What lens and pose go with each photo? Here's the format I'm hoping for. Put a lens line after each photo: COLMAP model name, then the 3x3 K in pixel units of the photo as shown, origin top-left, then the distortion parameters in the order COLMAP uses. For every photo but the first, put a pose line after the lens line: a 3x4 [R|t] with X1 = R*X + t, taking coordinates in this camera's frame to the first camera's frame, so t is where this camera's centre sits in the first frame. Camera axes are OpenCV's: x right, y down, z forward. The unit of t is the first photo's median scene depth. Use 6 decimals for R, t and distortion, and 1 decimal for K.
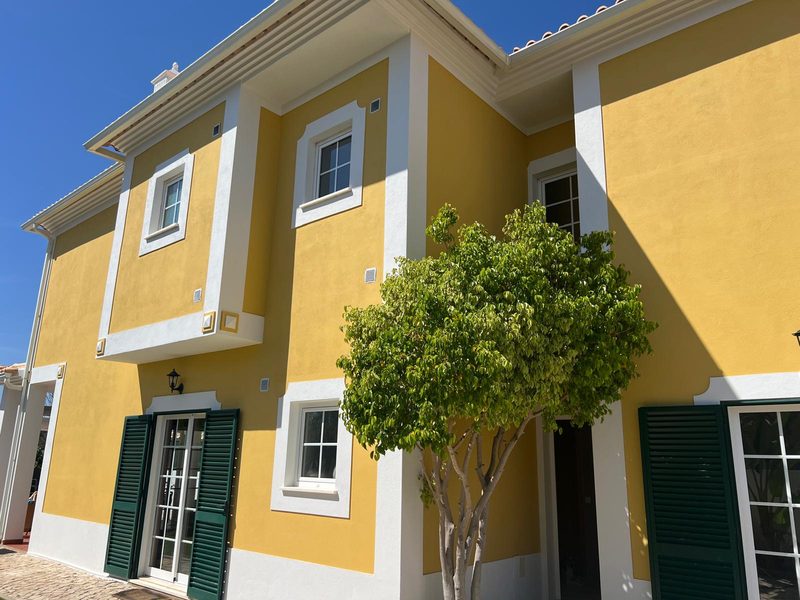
lens RADIAL K [[581.3, 0, 400.0], [0, 581.3, 300.0], [0, 0, 1]] dist [0.070495, -0.068062]
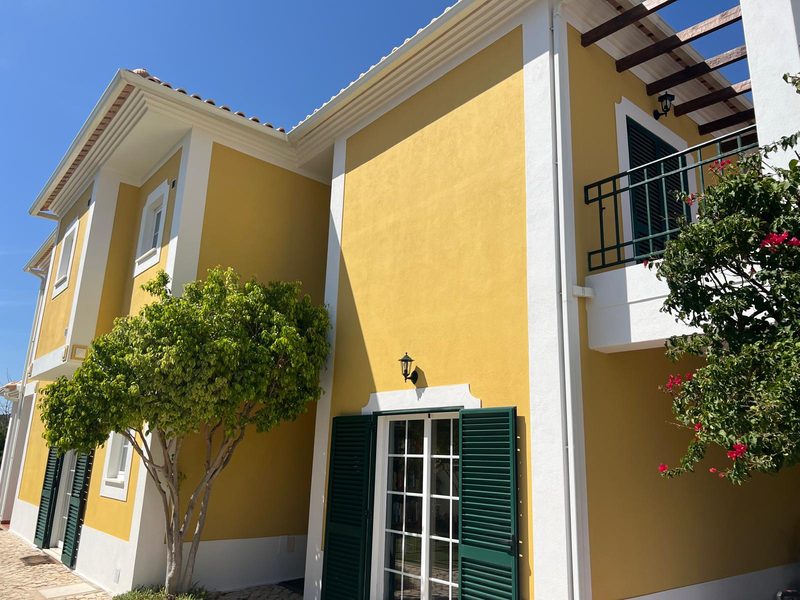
lens RADIAL K [[581.3, 0, 400.0], [0, 581.3, 300.0], [0, 0, 1]] dist [0.070495, -0.068062]
pose [[0.986899, -0.030782, -0.158375, 0.645958], [0.029438, 0.999508, -0.010828, -0.046292], [0.158631, 0.006024, 0.987320, -0.199646]]
